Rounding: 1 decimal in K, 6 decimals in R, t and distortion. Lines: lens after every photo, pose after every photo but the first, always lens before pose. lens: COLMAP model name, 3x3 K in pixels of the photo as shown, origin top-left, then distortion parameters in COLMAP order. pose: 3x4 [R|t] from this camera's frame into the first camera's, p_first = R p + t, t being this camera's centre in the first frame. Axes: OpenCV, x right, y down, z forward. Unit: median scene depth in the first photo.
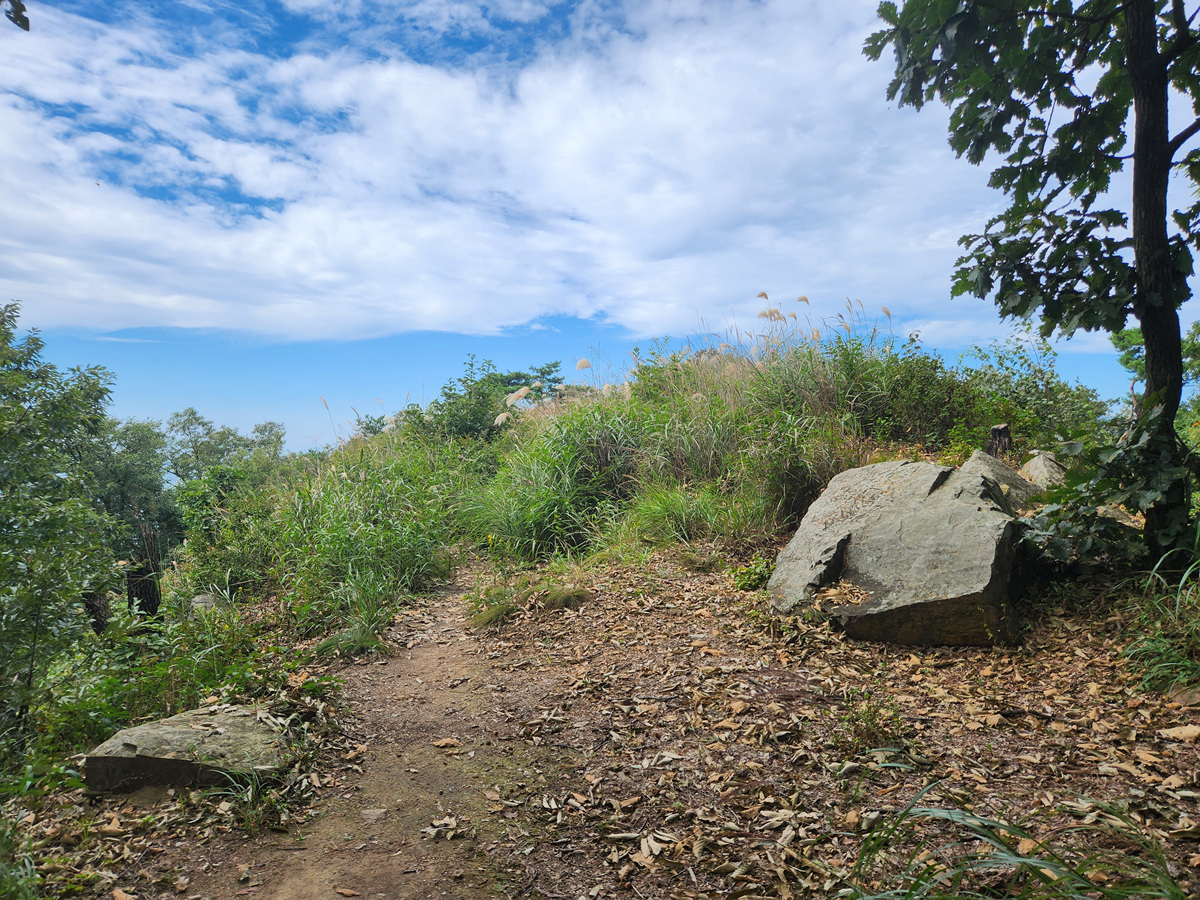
lens RADIAL K [[818.3, 0, 603.6], [0, 818.3, 445.8], [0, 0, 1]] dist [0.076233, -0.067959]
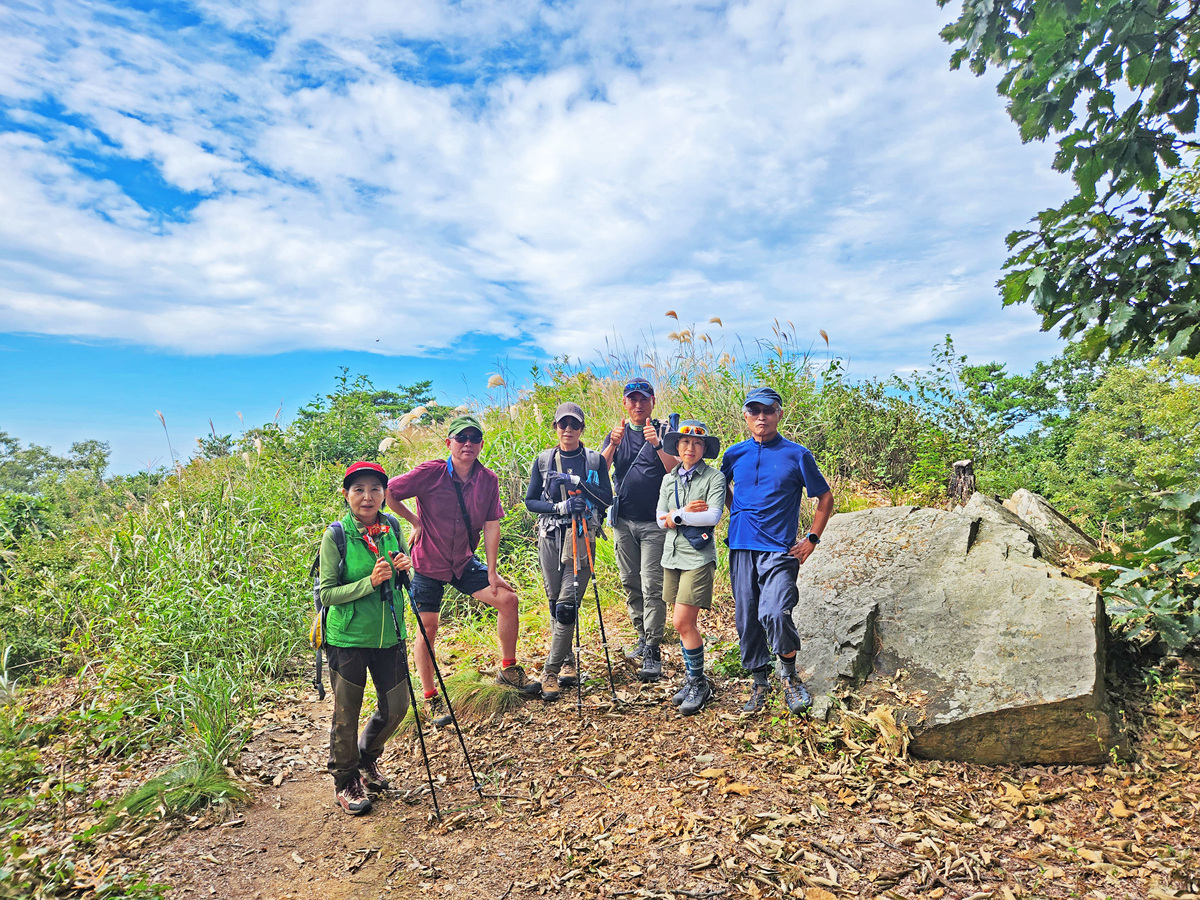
lens RADIAL K [[818.3, 0, 603.6], [0, 818.3, 445.8], [0, 0, 1]] dist [0.076233, -0.067959]
pose [[0.986385, 0.016282, 0.163643, -0.086500], [-0.011522, 0.999484, -0.029996, -0.016085], [-0.164047, 0.027702, 0.986063, 0.271793]]
